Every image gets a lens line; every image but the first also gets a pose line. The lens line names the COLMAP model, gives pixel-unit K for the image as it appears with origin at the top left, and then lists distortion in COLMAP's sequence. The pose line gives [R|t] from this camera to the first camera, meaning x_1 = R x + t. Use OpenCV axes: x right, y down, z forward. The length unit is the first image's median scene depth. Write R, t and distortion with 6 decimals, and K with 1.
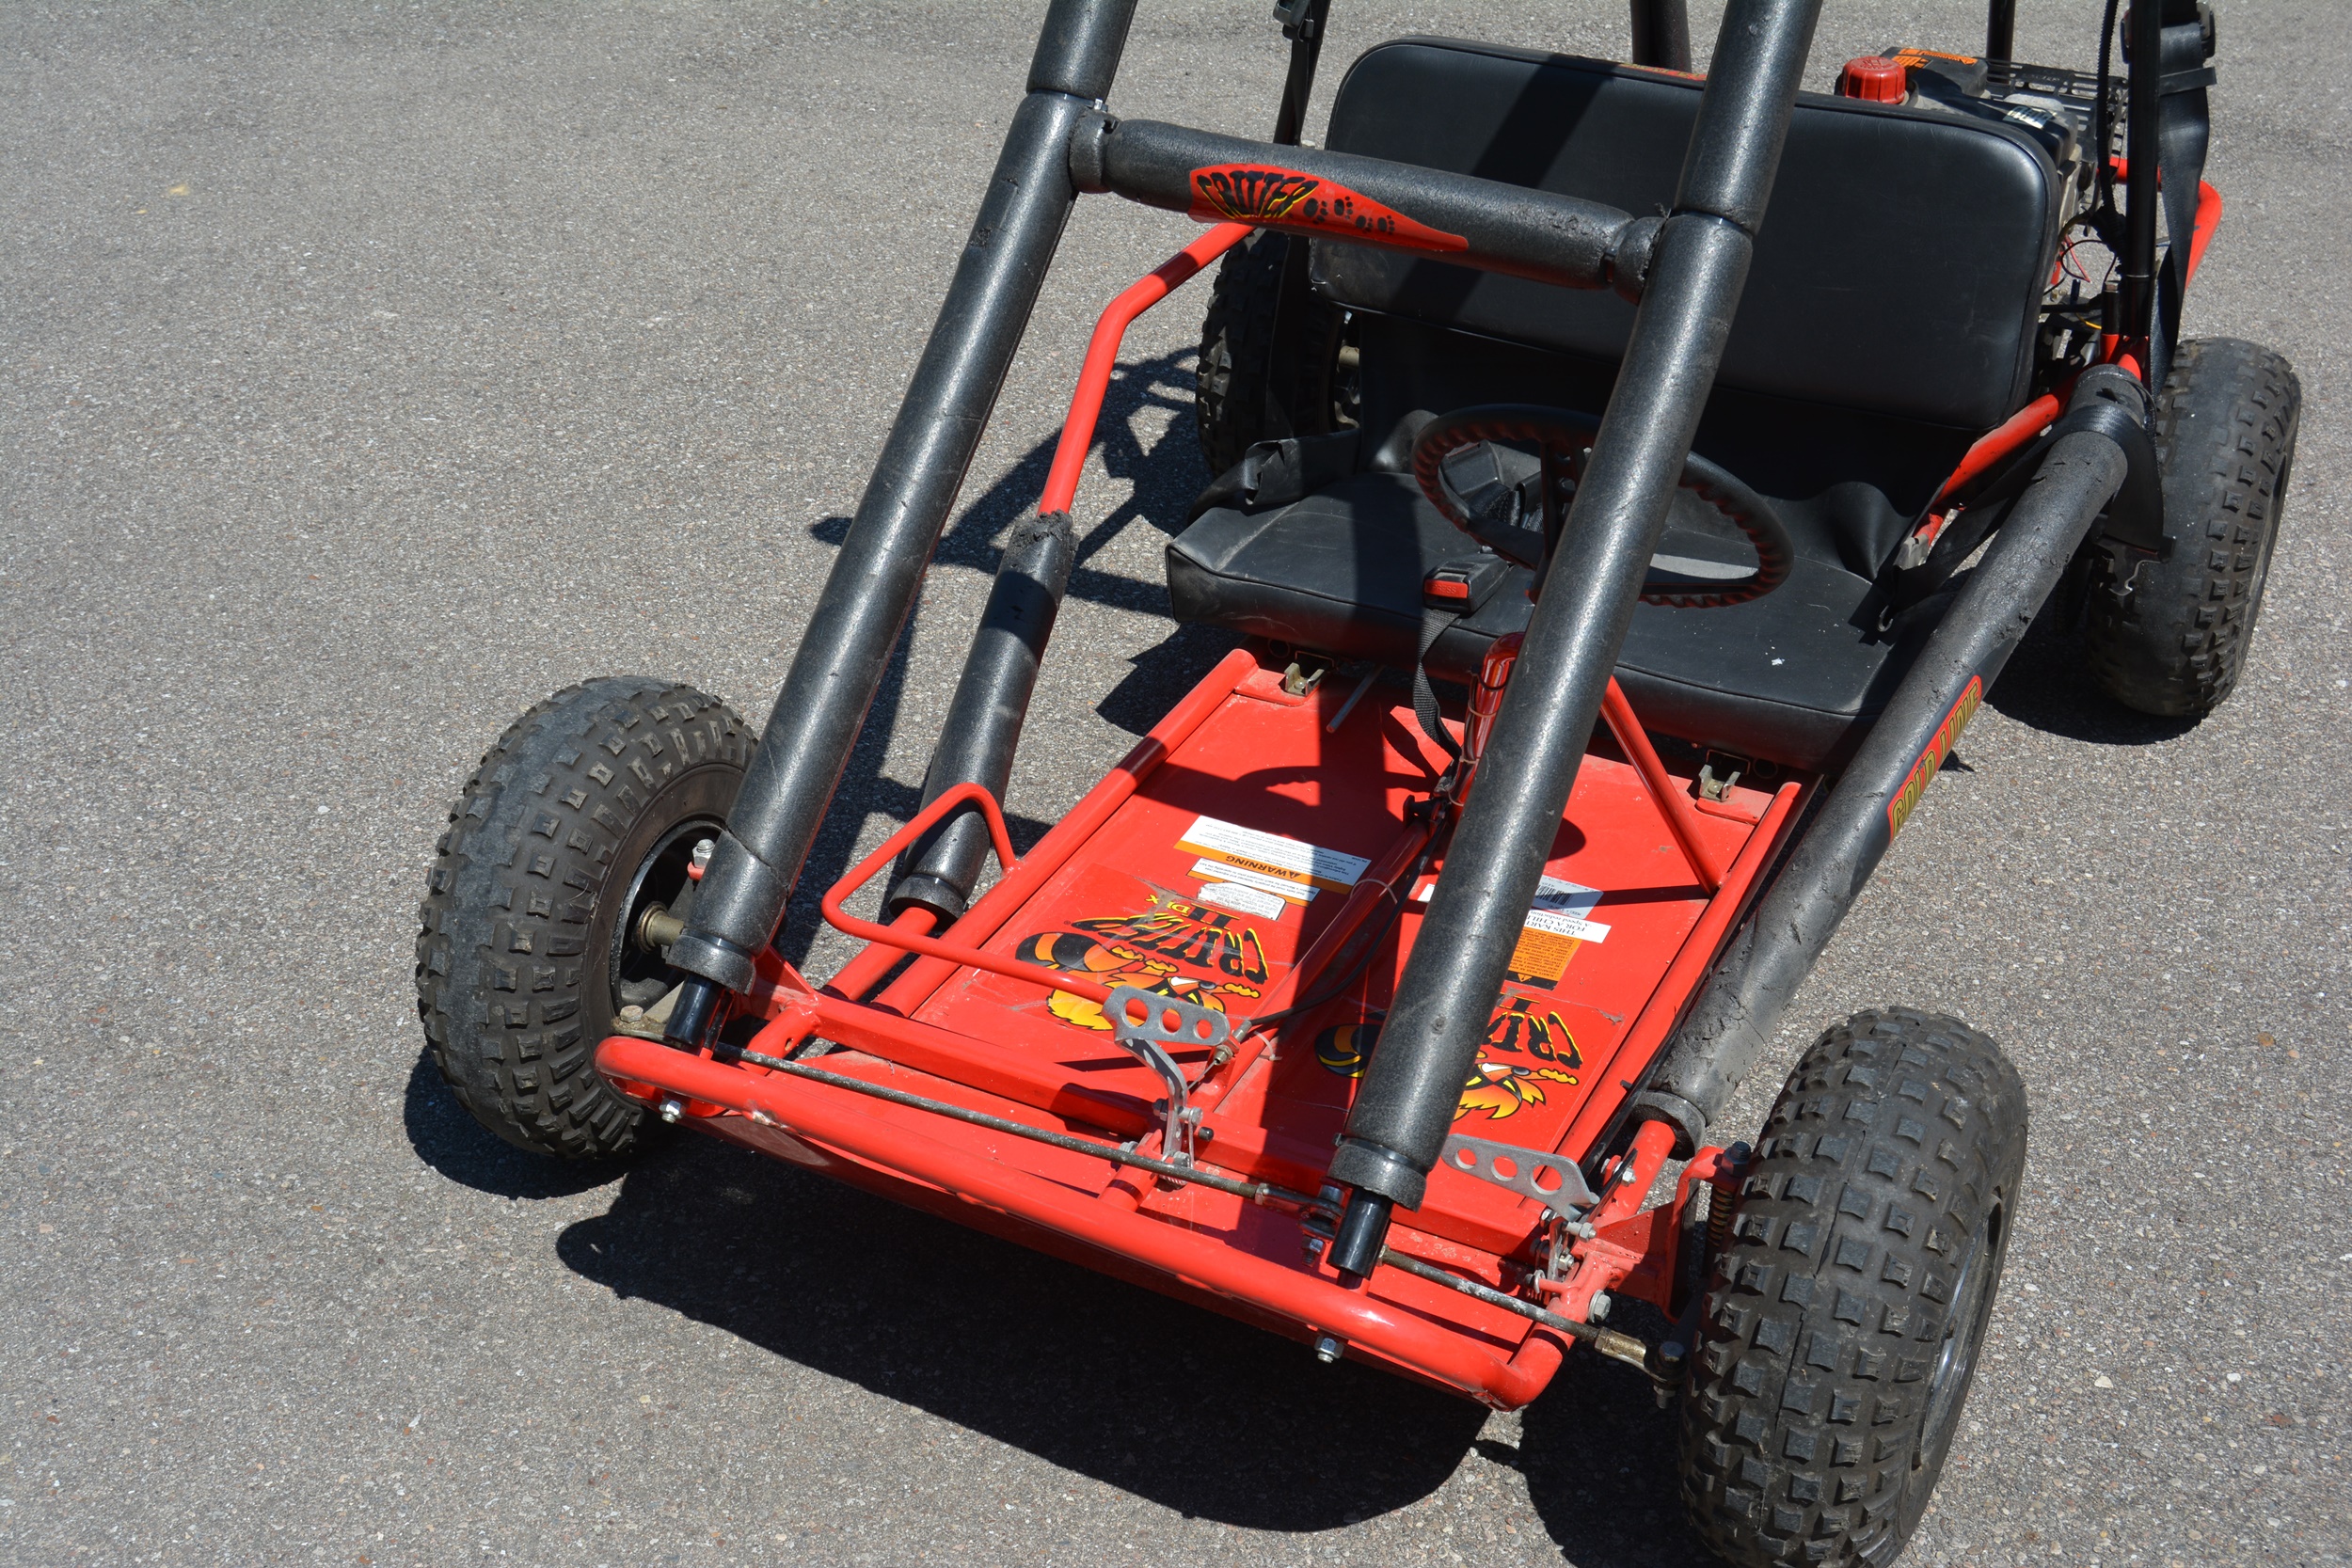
lens RADIAL K [[2812.7, 0, 1181.1], [0, 2812.7, 748.9], [0, 0, 1]] dist [-0.030046, -0.012482]
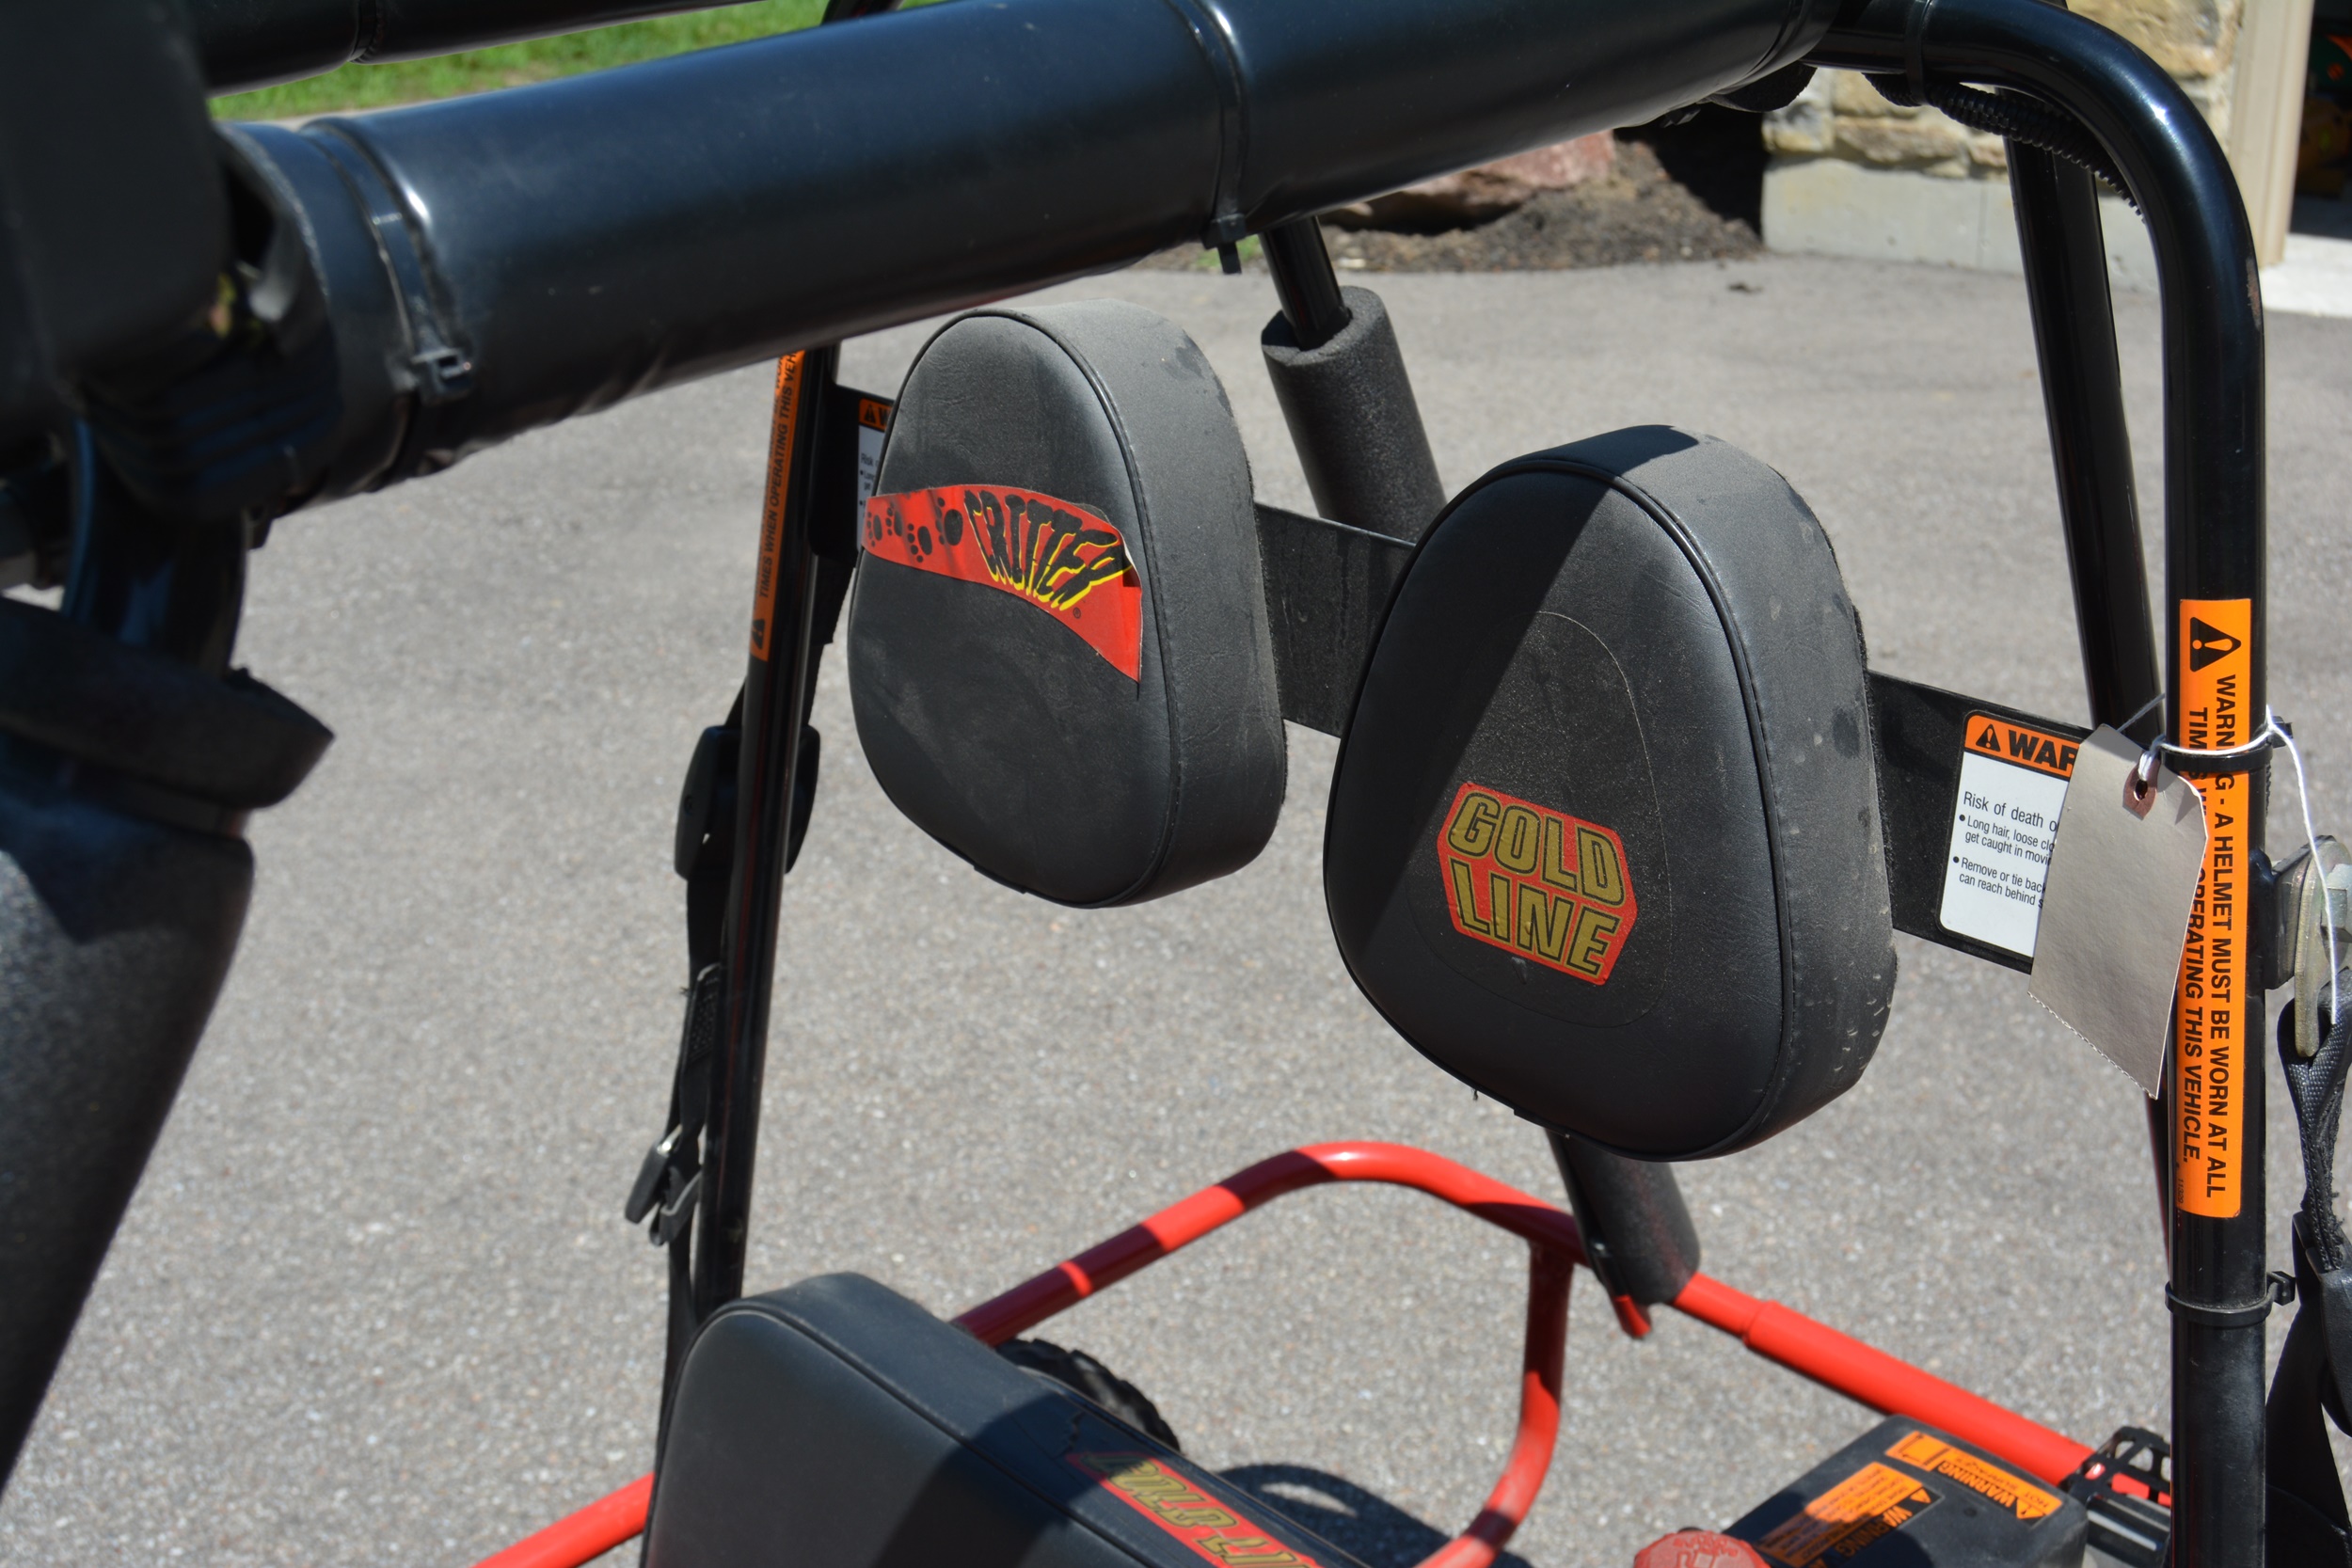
lens RADIAL K [[2728.7, 0, 1211.3], [0, 2728.7, 771.7], [0, 0, 1]] dist [-0.059907, -0.008113]
pose [[0.946099, 0.105237, -0.306304, 0.335248], [-0.146597, 0.982458, -0.115262, -0.352393], [0.288801, 0.153953, 0.944930, 0.652605]]
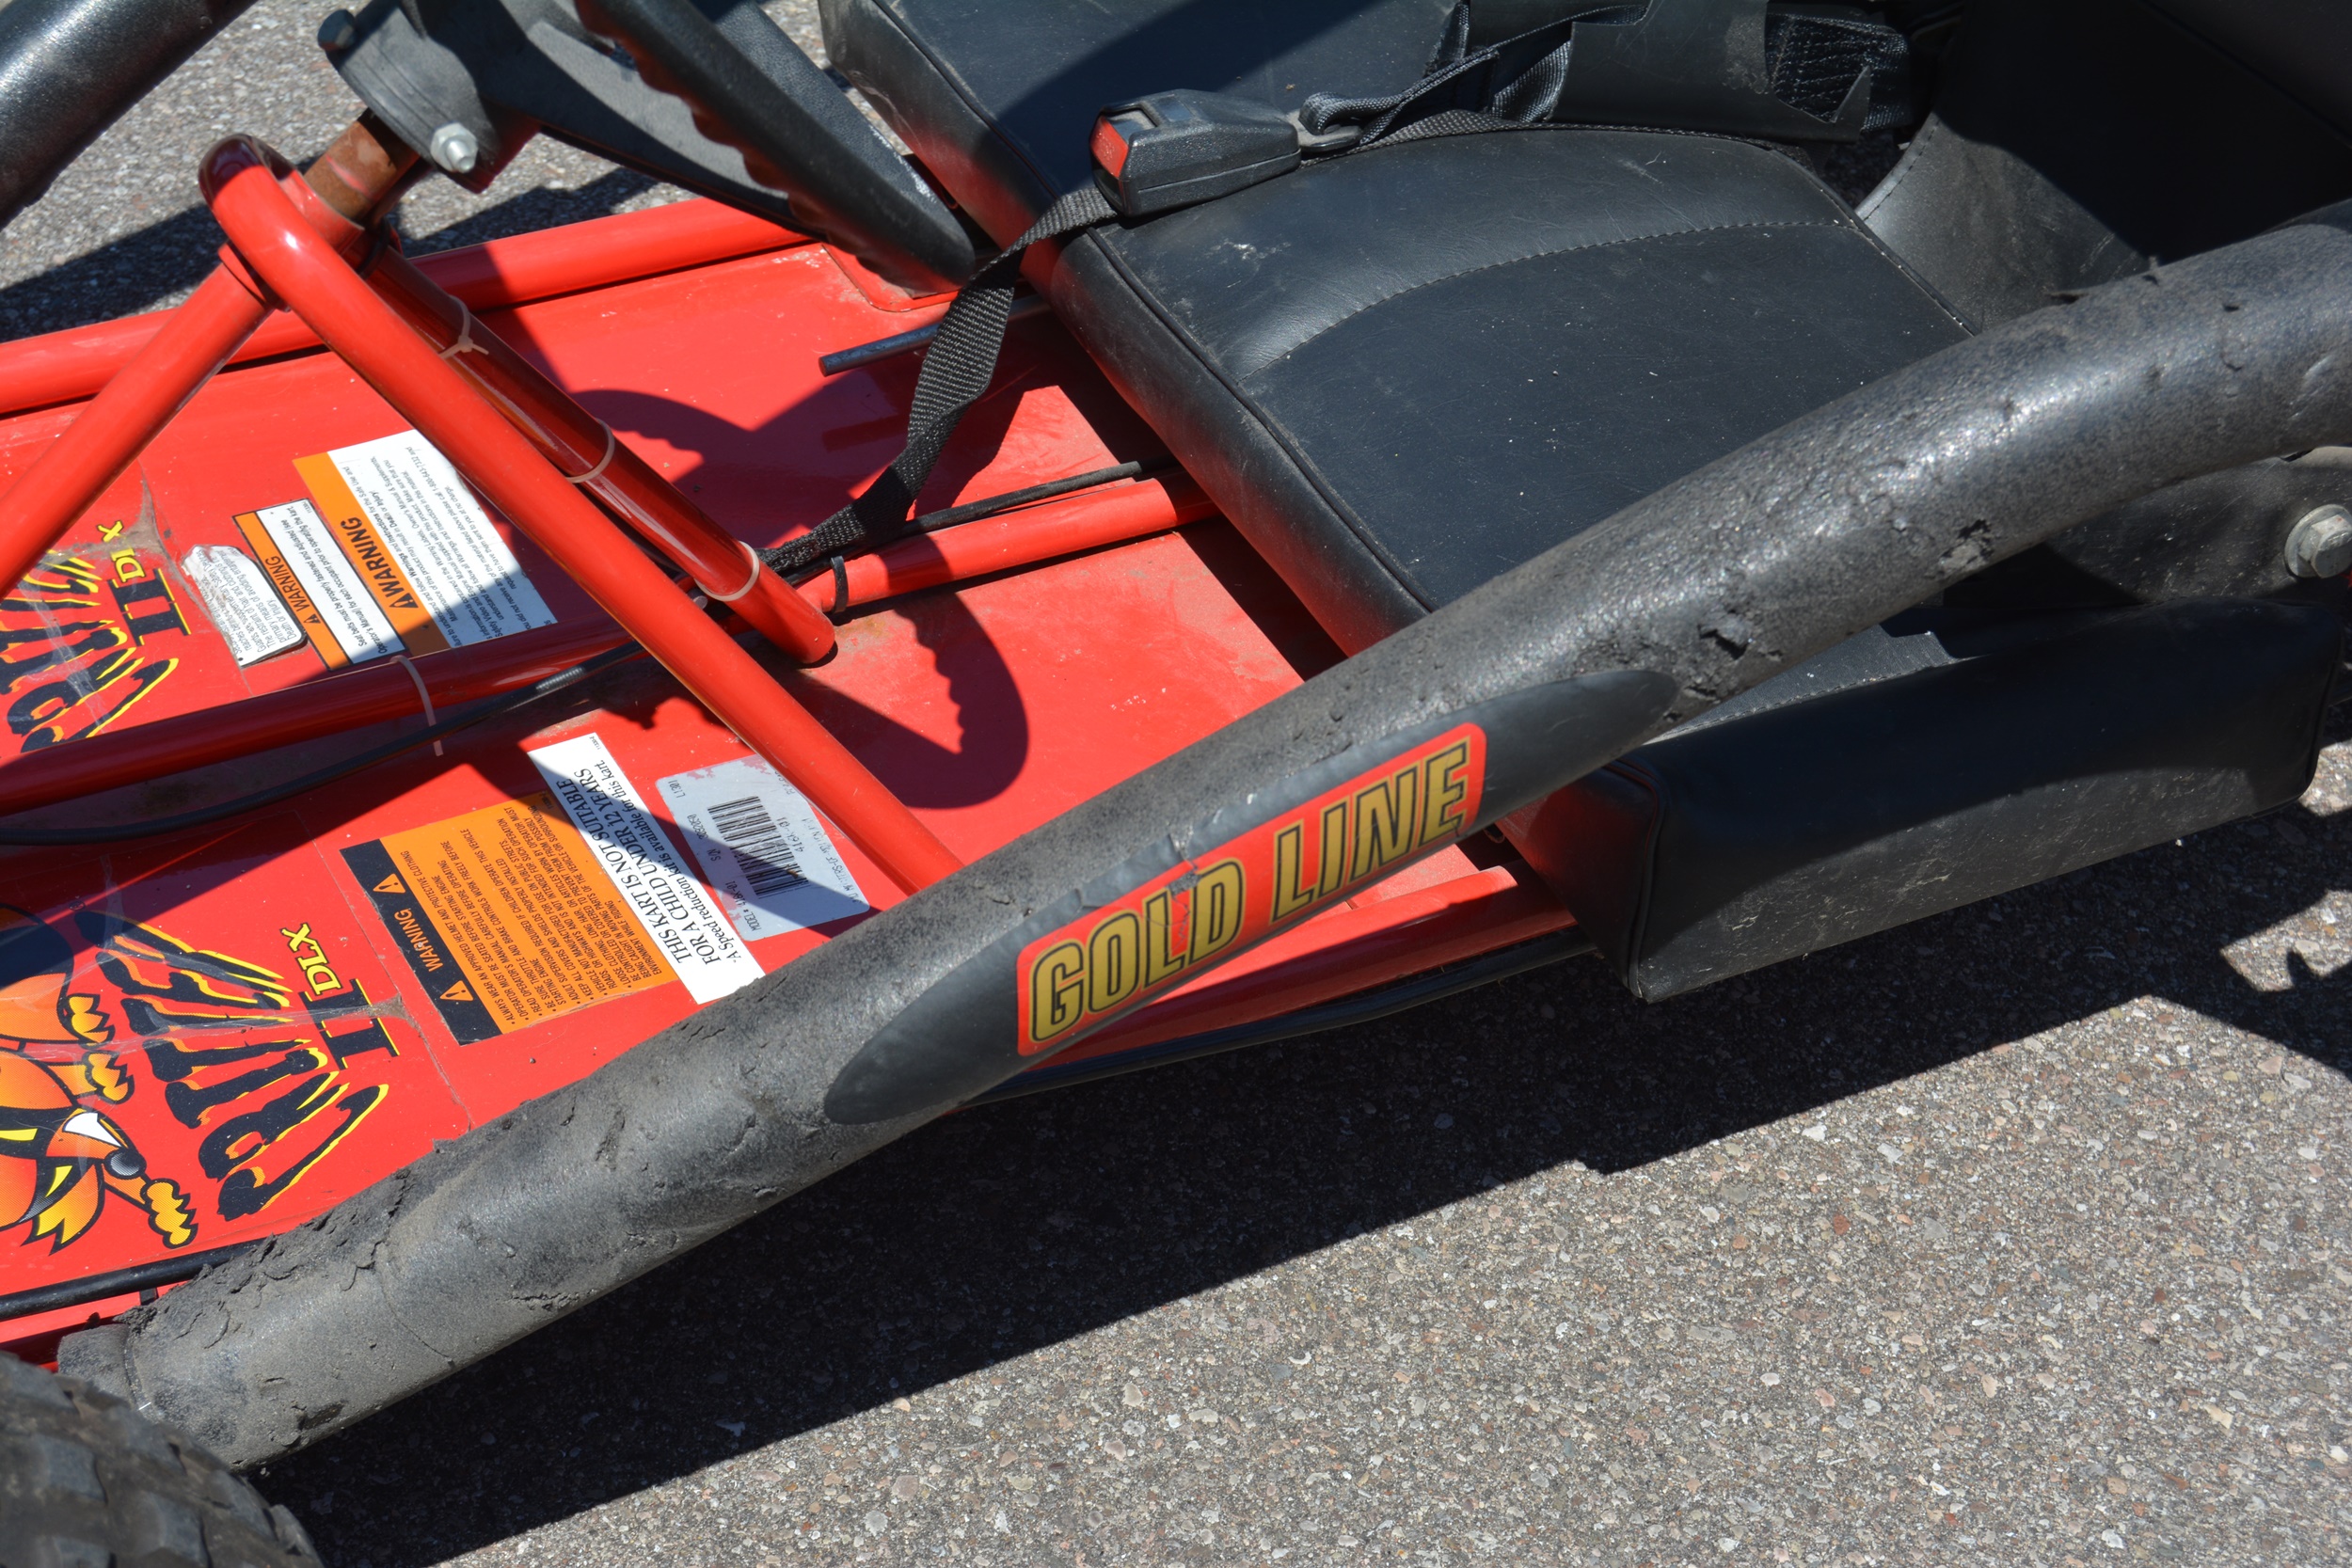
lens RADIAL K [[4183.6, 0, 1210.7], [0, 4183.6, 780.9], [0, 0, 1]] dist [-0.052353, 0.071654]
pose [[0.800613, 0.387854, -0.456714, 0.475792], [-0.335920, 0.921719, 0.193887, -0.105545], [0.496162, -0.001809, 0.868228, 0.497761]]
